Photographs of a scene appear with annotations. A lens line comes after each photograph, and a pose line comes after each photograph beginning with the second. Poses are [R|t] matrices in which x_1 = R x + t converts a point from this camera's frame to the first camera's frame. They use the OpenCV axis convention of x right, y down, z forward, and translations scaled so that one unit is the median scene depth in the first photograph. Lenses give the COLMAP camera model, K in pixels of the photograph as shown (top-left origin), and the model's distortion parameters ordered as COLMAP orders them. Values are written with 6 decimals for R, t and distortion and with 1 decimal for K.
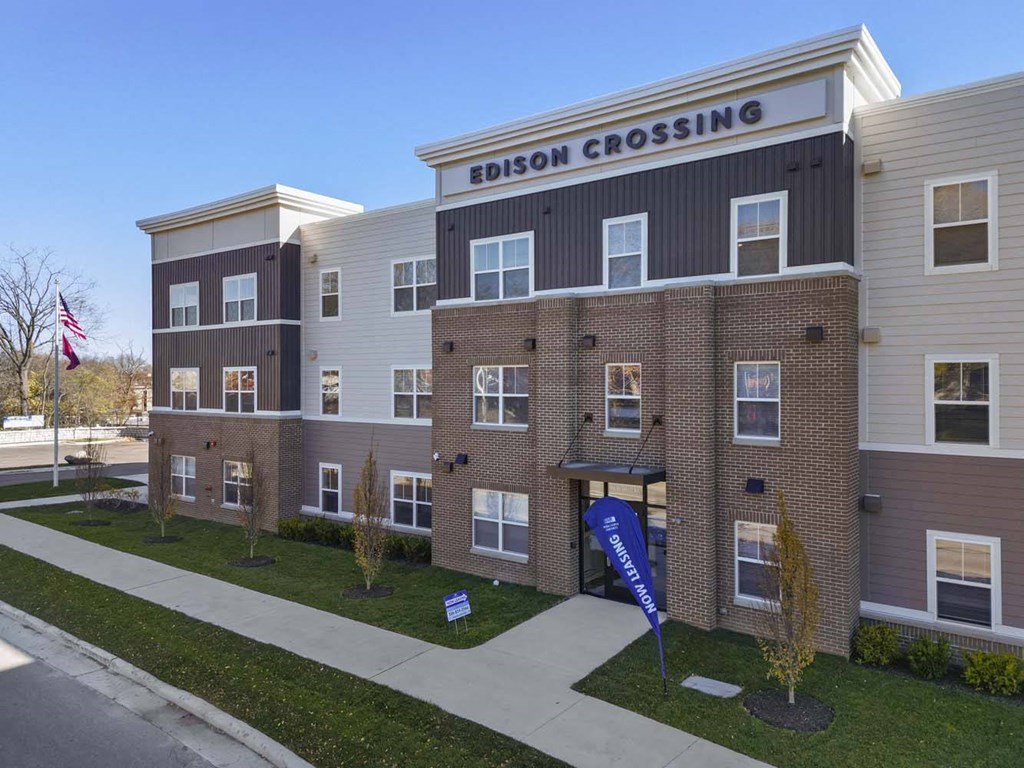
lens RADIAL K [[716.4, 0, 507.9], [0, 716.4, 381.3], [0, 0, 1]] dist [0.044261, -0.003364]
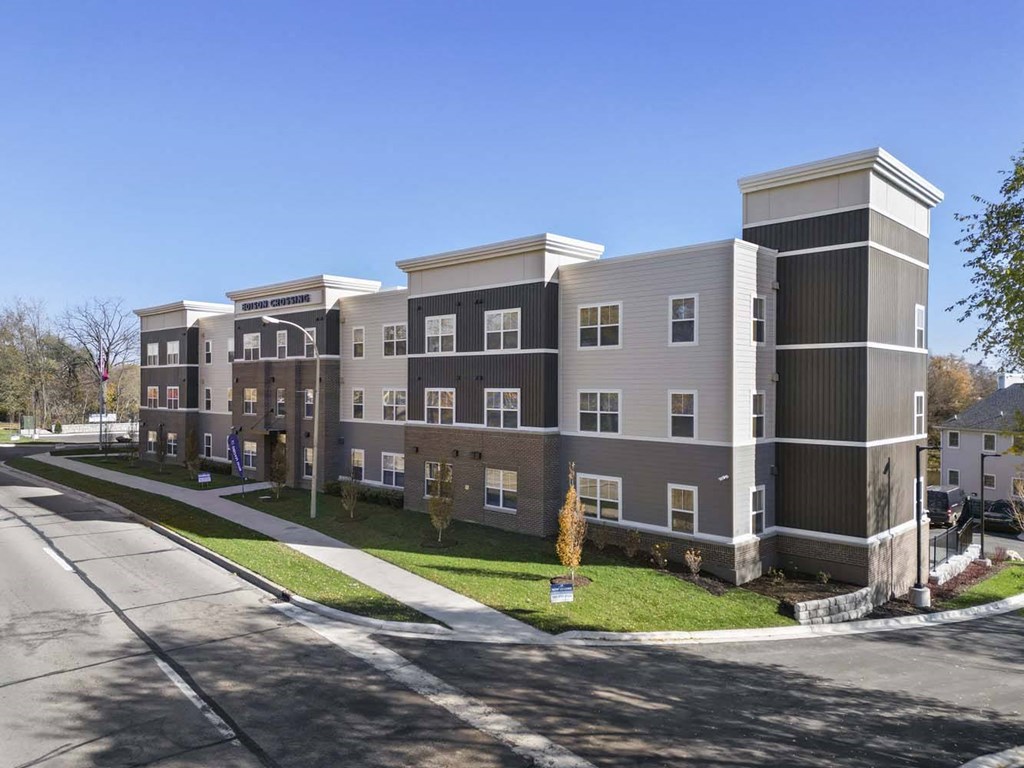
lens RADIAL K [[716.4, 0, 507.9], [0, 716.4, 381.3], [0, 0, 1]] dist [0.044261, -0.003364]
pose [[0.993771, 0.003895, -0.111376, 1.074755], [-0.005011, 0.999940, -0.009749, -0.025802], [0.111331, 0.010246, 0.993731, -1.247973]]
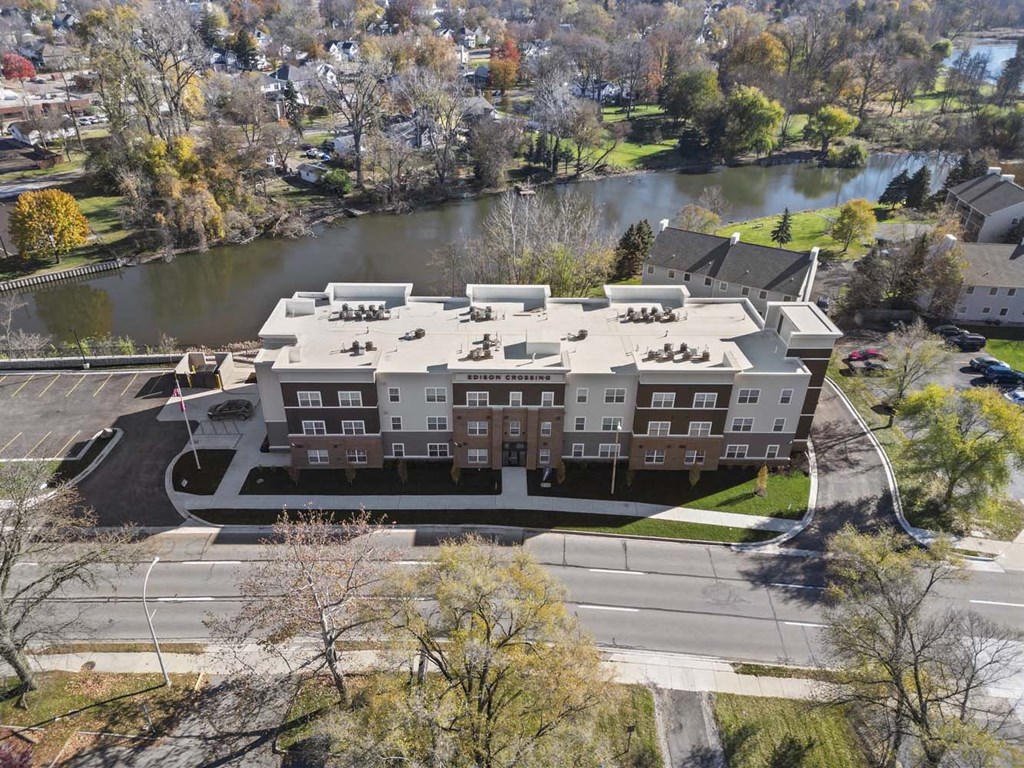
lens RADIAL K [[716.4, 0, 507.9], [0, 716.4, 381.3], [0, 0, 1]] dist [0.044261, -0.003364]
pose [[0.785927, -0.303205, 0.538875, -1.783595], [-0.010628, 0.864761, 0.502071, -2.021972], [-0.618228, -0.400318, 0.676416, -1.485097]]
